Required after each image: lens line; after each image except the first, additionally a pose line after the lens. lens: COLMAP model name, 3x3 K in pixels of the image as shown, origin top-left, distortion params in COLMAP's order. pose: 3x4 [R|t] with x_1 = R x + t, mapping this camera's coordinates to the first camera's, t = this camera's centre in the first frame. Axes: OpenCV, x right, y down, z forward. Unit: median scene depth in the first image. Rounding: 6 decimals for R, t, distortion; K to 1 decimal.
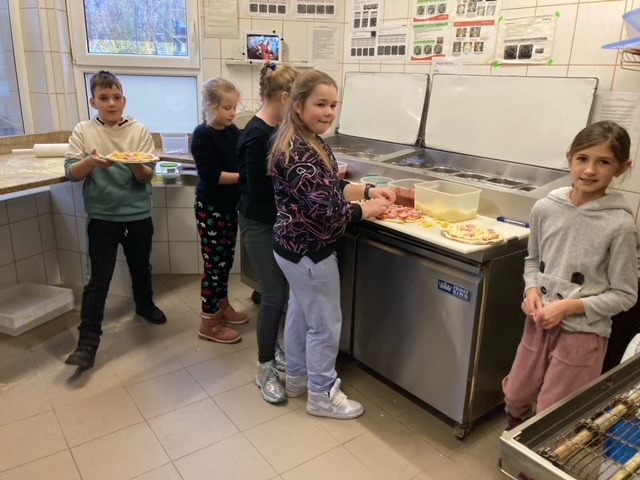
lens RADIAL K [[521.8, 0, 320.0], [0, 521.8, 240.0], [0, 0, 1]] dist [0.028917, 0.005394]
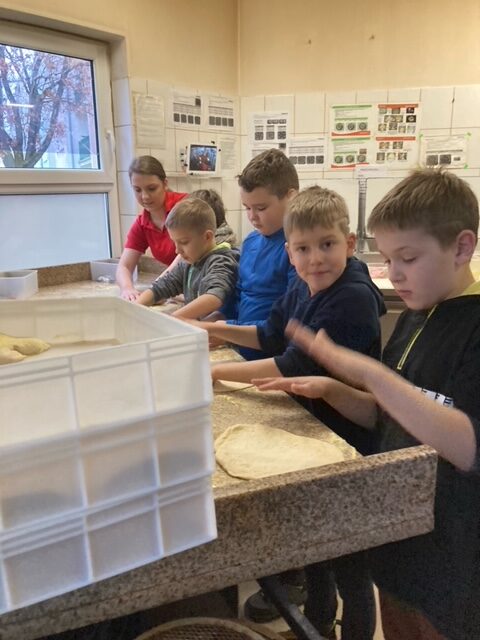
lens RADIAL K [[528.3, 0, 237.9], [0, 528.3, 316.6], [0, 0, 1]] dist [0.022390, -0.006576]
pose [[0.731009, -0.201844, 0.651832, -0.860132], [0.242310, 0.969779, 0.028556, -0.111110], [-0.637897, 0.137071, 0.757825, 0.298579]]
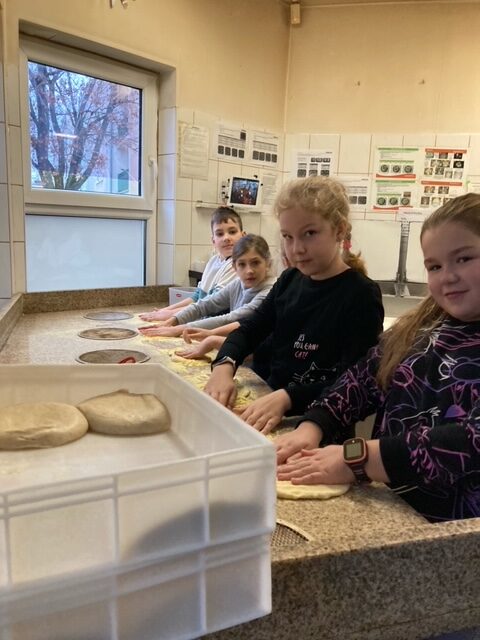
lens RADIAL K [[531.3, 0, 246.0], [0, 531.3, 319.8], [0, 0, 1]] dist [0.013278, 0.011421]
pose [[0.761414, -0.109012, 0.639034, -0.852002], [0.178239, 0.982972, -0.044690, -0.108627], [-0.623281, 0.147928, 0.767879, 0.334225]]
